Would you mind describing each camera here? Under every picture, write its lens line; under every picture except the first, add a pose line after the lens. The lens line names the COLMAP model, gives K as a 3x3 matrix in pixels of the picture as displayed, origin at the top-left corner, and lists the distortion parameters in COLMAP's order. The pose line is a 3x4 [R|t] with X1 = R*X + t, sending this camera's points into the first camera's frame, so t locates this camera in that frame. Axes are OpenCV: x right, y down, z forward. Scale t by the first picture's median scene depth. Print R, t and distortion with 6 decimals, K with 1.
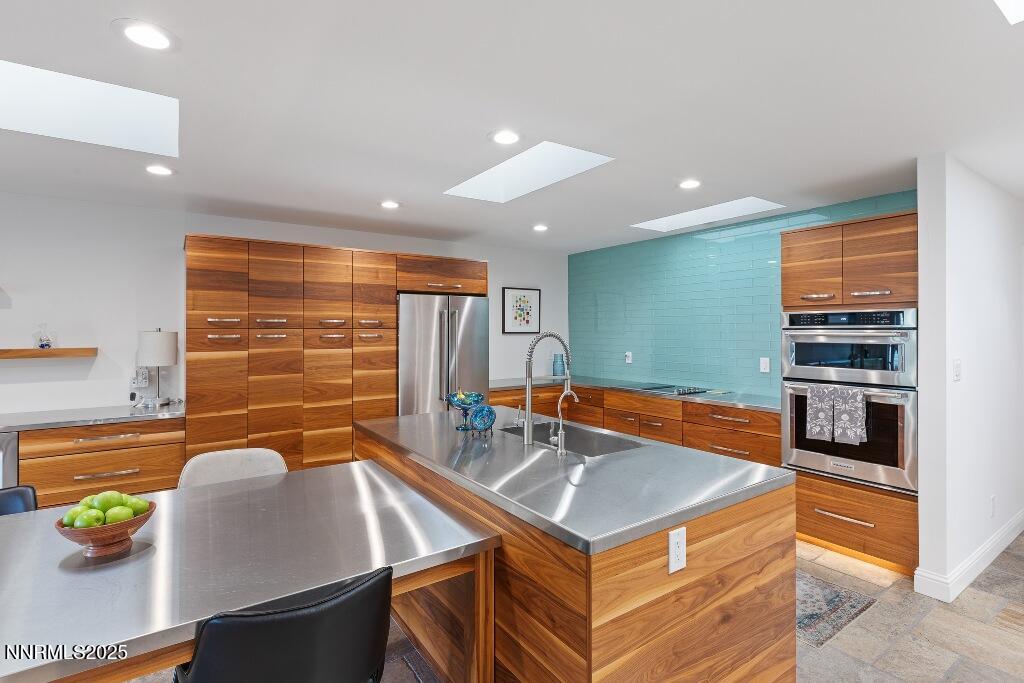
lens RADIAL K [[484.5, 0, 506.5], [0, 484.5, 332.9], [0, 0, 1]] dist [0.002342, 0.000067]
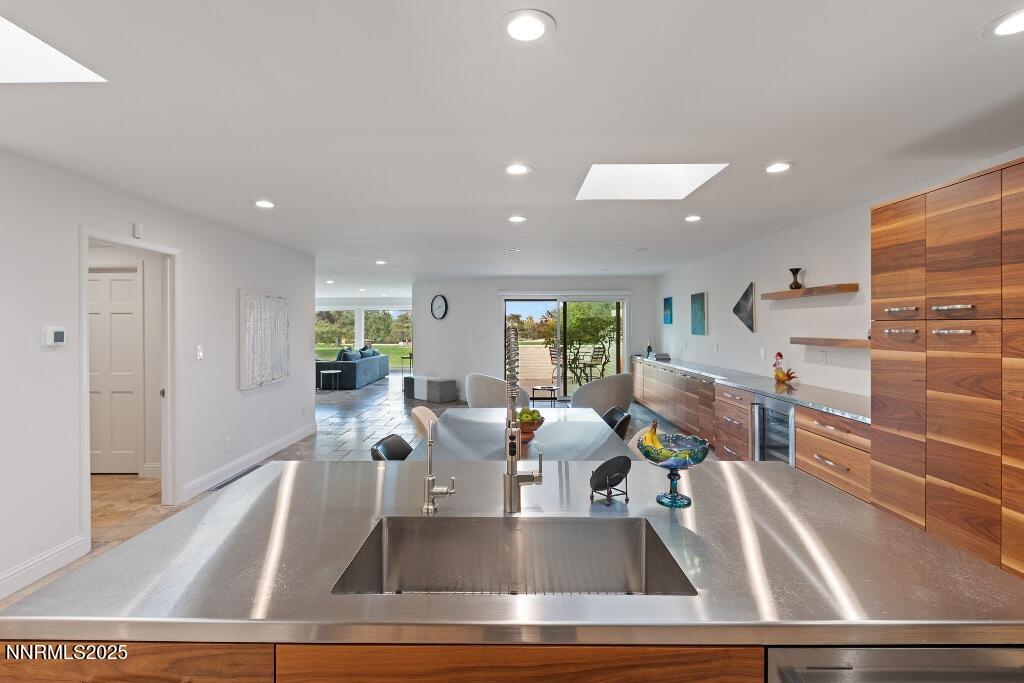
lens RADIAL K [[484.5, 0, 511.7], [0, 484.5, 332.8], [0, 0, 1]] dist [0.002342, 0.000067]
pose [[-0.563693, 0.017193, -0.825805, 0.348371], [0.002541, 0.999815, 0.019081, -0.005271], [0.825980, 0.008658, -0.563632, 0.850539]]
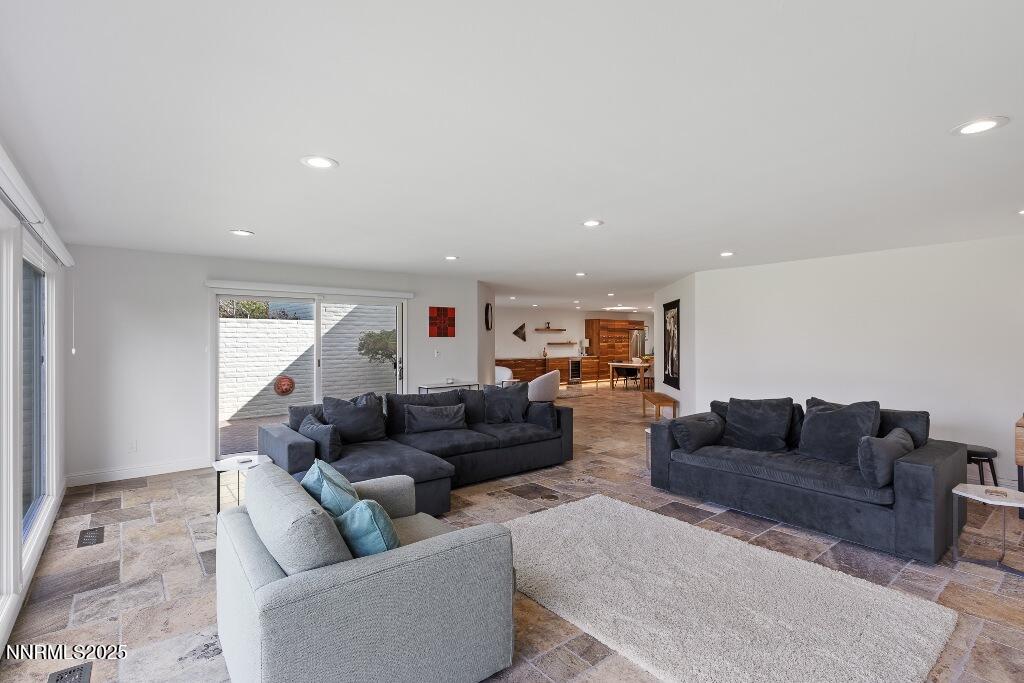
lens RADIAL K [[484.5, 0, 512.4], [0, 484.5, 340.2], [0, 0, 1]] dist [0.002342, 0.000067]
pose [[0.997112, 0.004529, 0.075809, -1.703024], [-0.004489, 0.999990, -0.000690, 0.012566], [-0.075812, 0.000347, 0.997122, -3.387837]]
